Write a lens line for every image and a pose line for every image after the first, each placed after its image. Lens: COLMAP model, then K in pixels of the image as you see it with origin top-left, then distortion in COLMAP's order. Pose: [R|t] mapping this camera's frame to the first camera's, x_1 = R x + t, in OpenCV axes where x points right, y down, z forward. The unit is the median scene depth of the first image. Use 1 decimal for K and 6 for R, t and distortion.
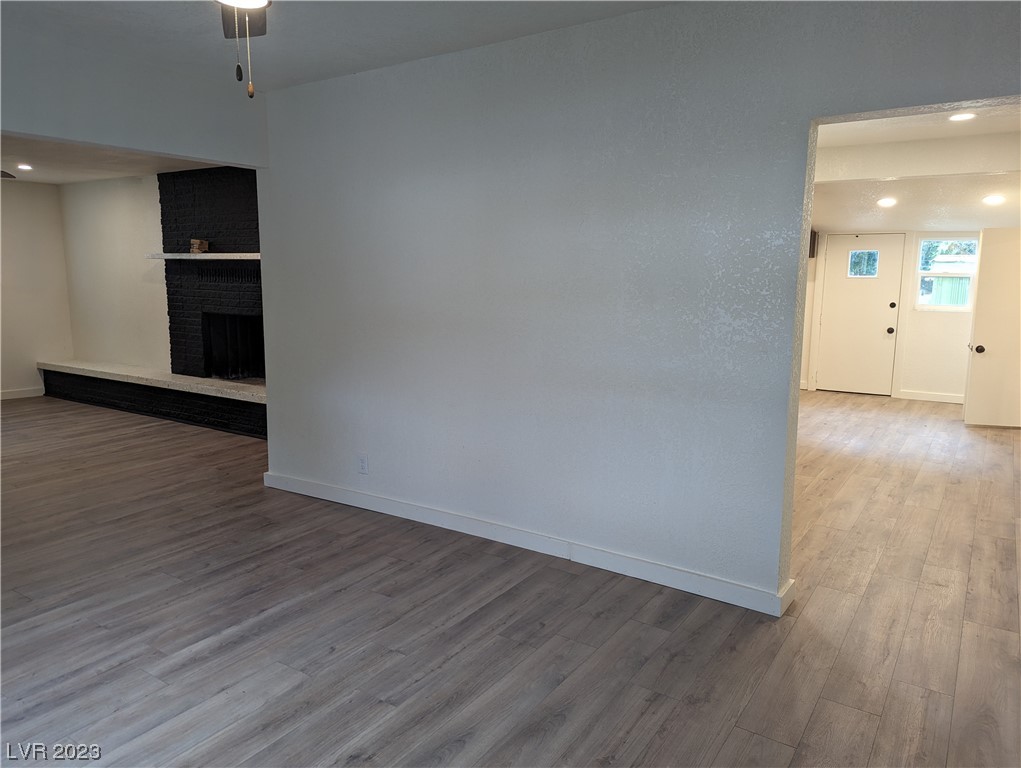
lens RADIAL K [[722.4, 0, 510.5], [0, 722.4, 384.0], [0, 0, 1]] dist [0.092504, -0.087941]
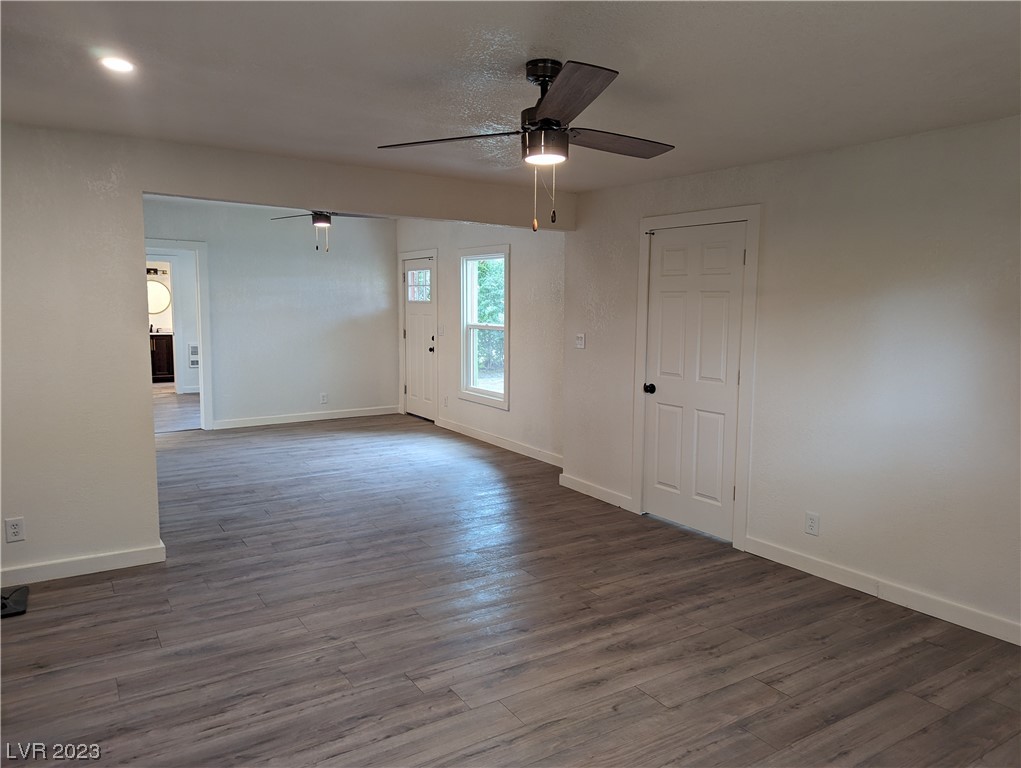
lens RADIAL K [[722.4, 0, 510.5], [0, 722.4, 384.0], [0, 0, 1]] dist [0.092504, -0.087941]
pose [[-0.917683, -0.057534, 0.393126, -0.728510], [0.048603, 0.965773, 0.254796, -0.181957], [-0.394330, 0.252929, -0.883477, 1.096749]]
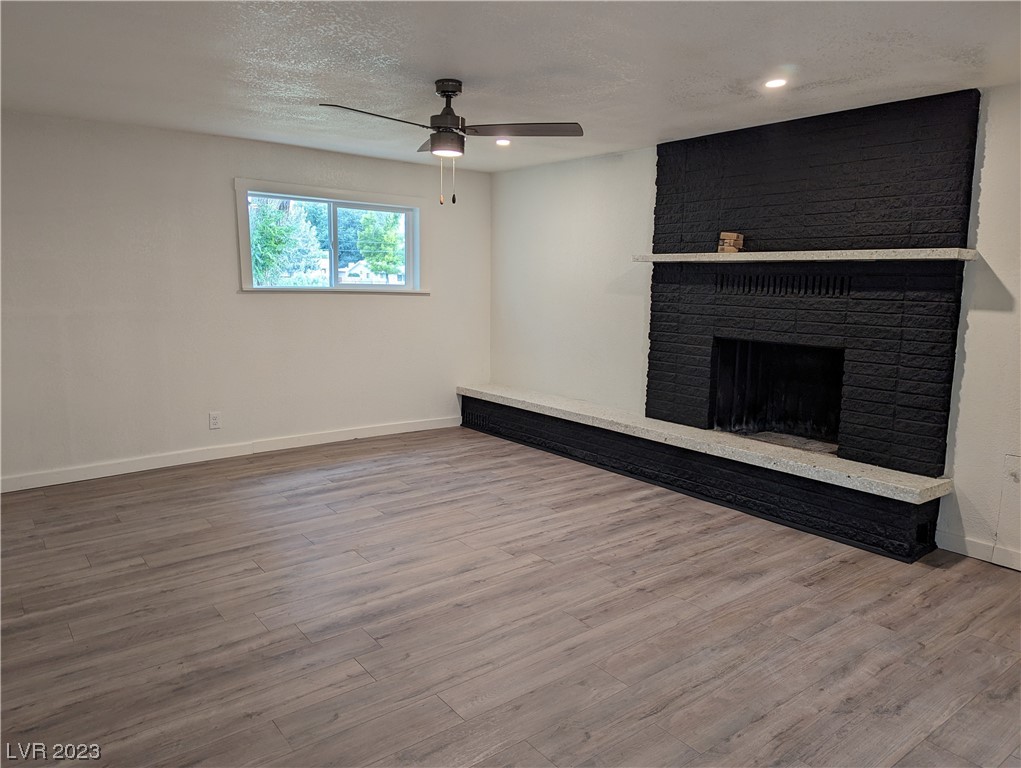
lens RADIAL K [[722.4, 0, 510.5], [0, 722.4, 384.0], [0, 0, 1]] dist [0.092504, -0.087941]
pose [[0.951128, 0.054221, -0.304000, -0.393082], [-0.056847, 0.998383, 0.000213, -0.042411], [0.303519, 0.017079, 0.952672, 0.278842]]
